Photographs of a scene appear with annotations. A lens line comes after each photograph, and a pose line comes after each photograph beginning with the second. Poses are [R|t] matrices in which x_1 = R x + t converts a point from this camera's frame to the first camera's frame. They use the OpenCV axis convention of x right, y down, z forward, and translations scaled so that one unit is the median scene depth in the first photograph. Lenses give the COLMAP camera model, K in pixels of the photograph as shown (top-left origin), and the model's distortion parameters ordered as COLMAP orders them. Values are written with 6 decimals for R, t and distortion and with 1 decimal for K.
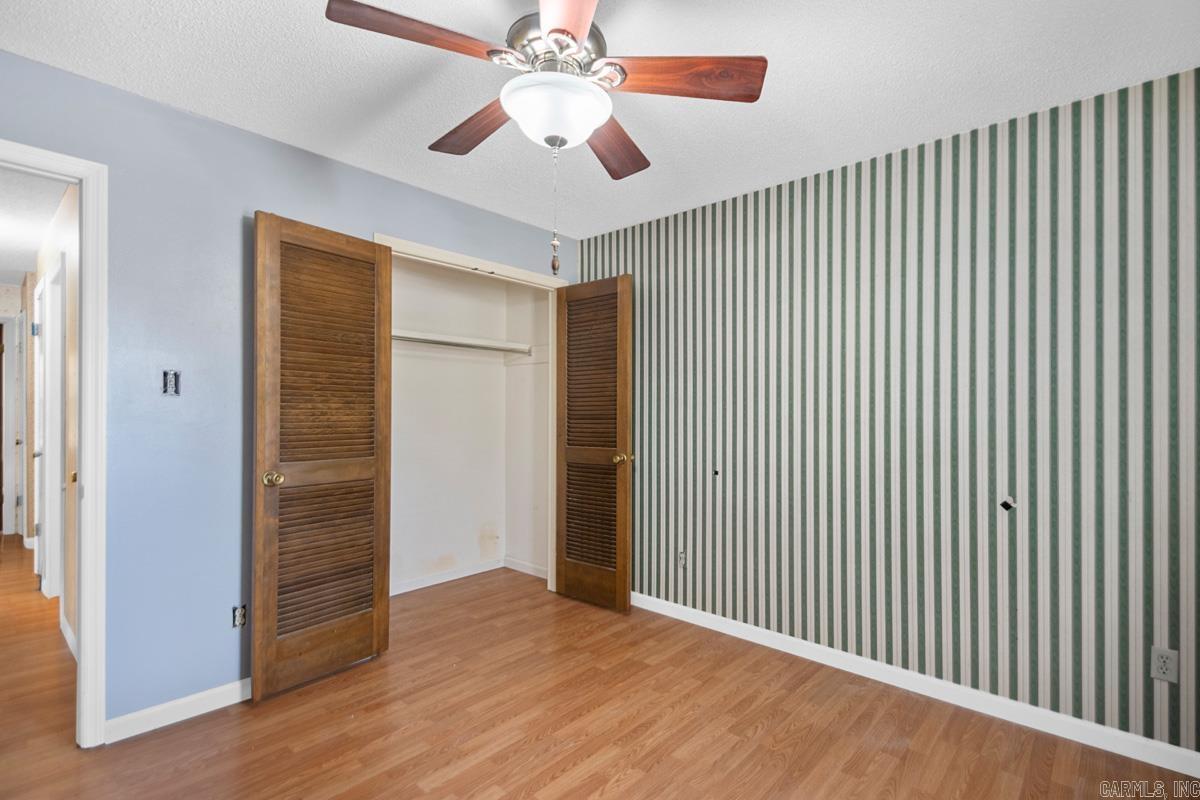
lens RADIAL K [[567.2, 0, 627.6], [0, 567.2, 412.2], [0, 0, 1]] dist [0.033052, -0.014574]
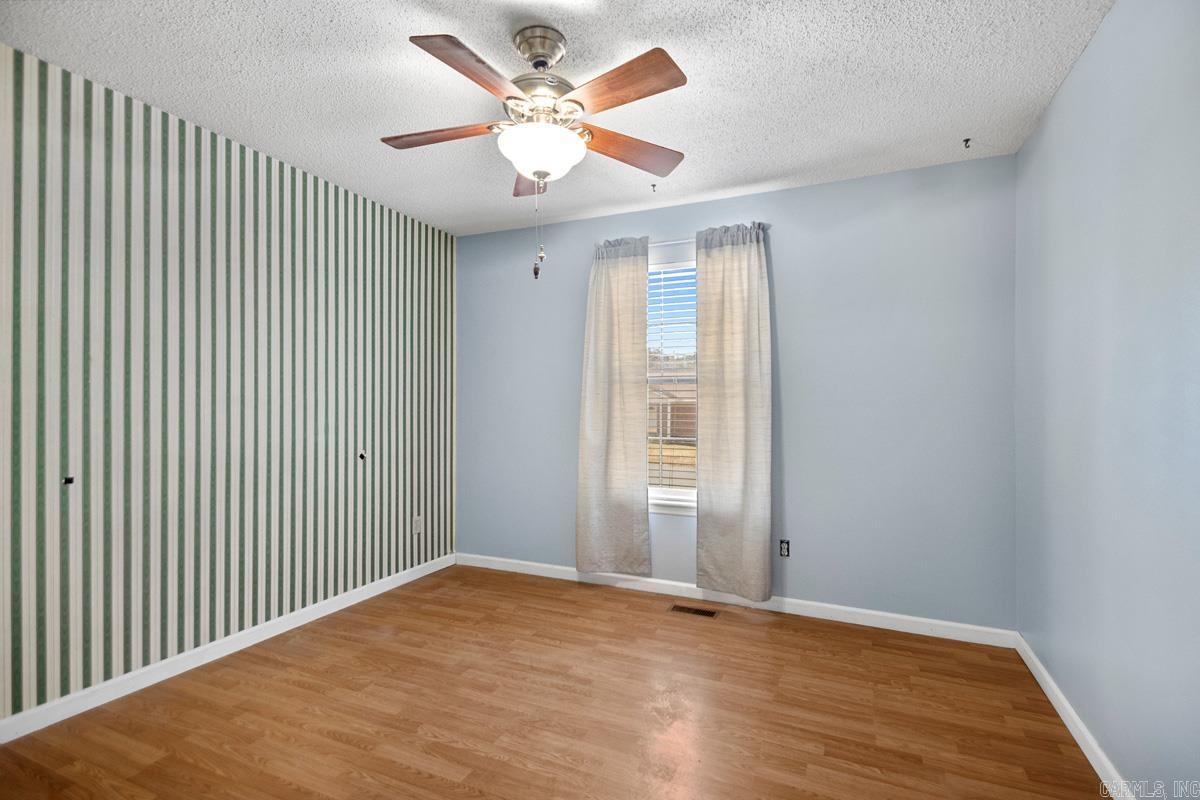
lens RADIAL K [[567.2, 0, 598.6], [0, 567.2, 399.0], [0, 0, 1]] dist [0.033052, -0.014574]
pose [[-0.291999, -0.000533, 0.956418, -0.924318], [-0.004617, 0.999989, -0.000852, 0.012731], [-0.956407, -0.004665, -0.291999, 0.842295]]
